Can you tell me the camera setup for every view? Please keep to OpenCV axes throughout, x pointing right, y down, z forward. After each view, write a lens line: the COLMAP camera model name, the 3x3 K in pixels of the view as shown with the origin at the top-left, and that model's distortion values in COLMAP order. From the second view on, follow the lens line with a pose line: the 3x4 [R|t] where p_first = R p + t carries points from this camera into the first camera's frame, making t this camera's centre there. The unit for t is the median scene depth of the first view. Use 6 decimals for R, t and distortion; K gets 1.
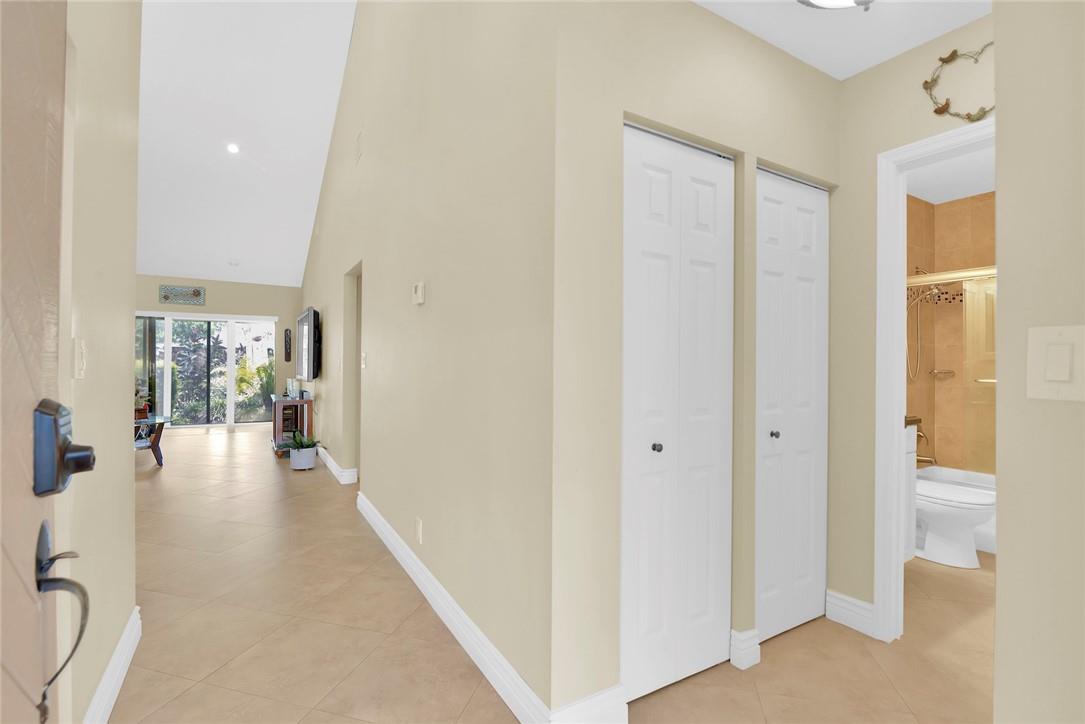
lens RADIAL K [[496.0, 0, 533.9], [0, 496.0, 363.0], [0, 0, 1]] dist [-0.019617, 0.000587]
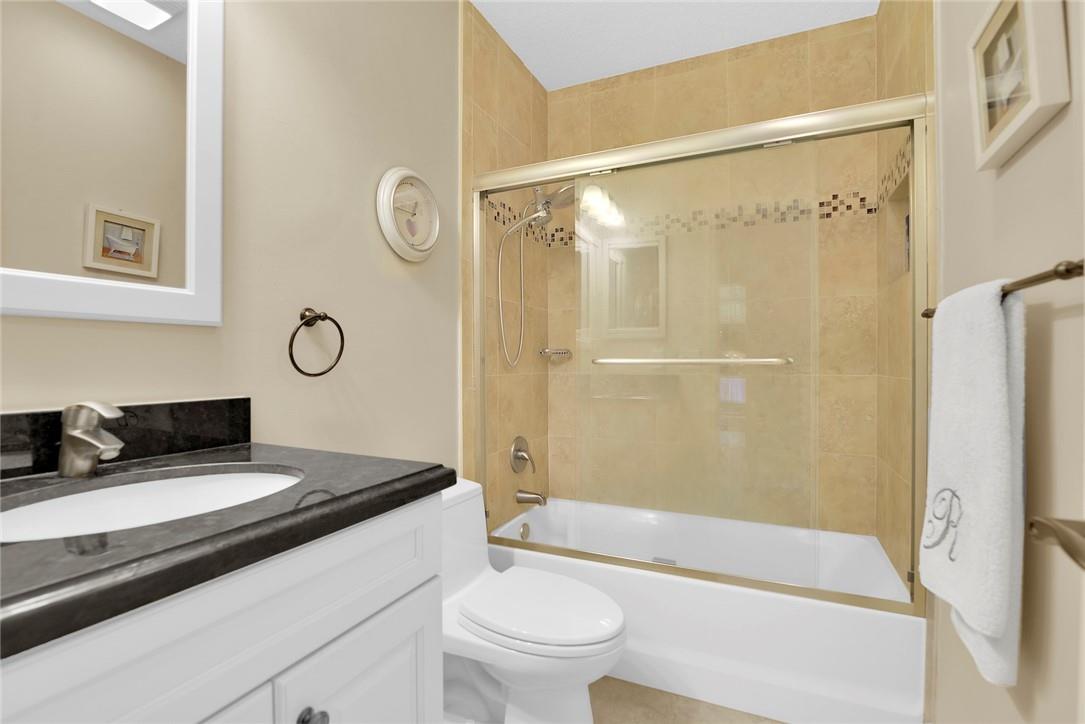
lens RADIAL K [[496.0, 0, 540.8], [0, 496.0, 362.9], [0, 0, 1]] dist [-0.019617, 0.000587]
pose [[0.823745, -0.010481, 0.566864, 0.780873], [0.005349, 0.999928, 0.010716, 0.044706], [-0.566935, -0.005796, 0.823742, 0.828596]]
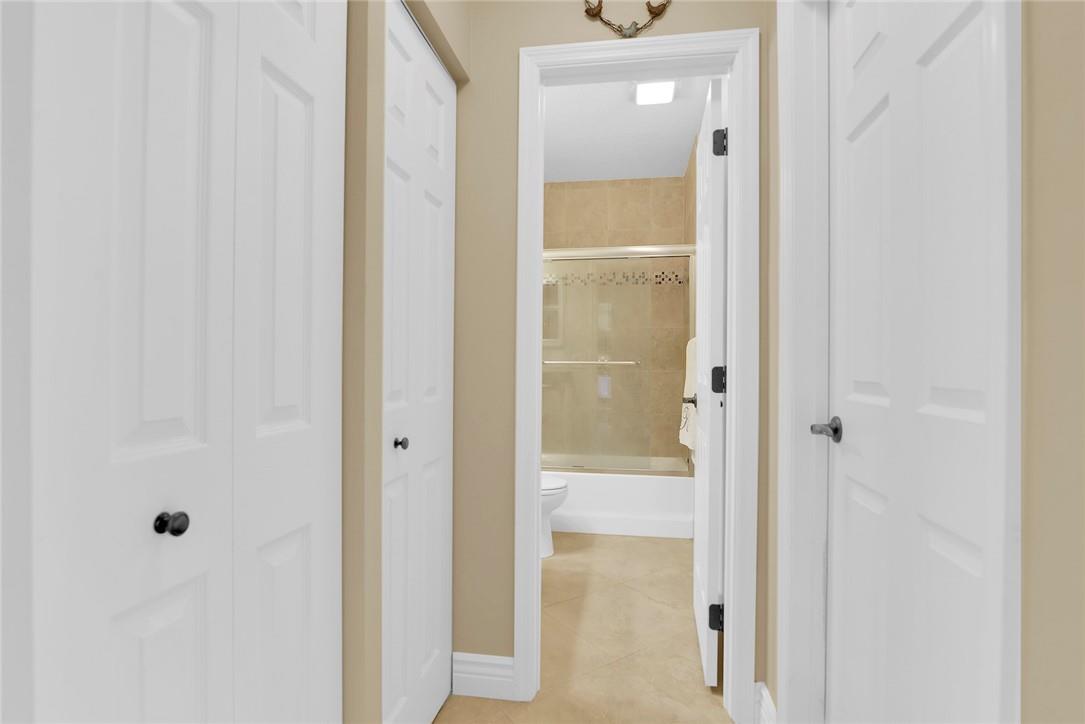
lens RADIAL K [[535.4, 0, 543.9], [0, 535.4, 363.6], [0, 0, 1]] dist [-0.017498, -0.000429]
pose [[0.639149, -0.005016, 0.769066, 0.097702], [-0.004985, 0.999931, 0.010665, 0.038175], [-0.769067, -0.010650, 0.639080, 0.421427]]
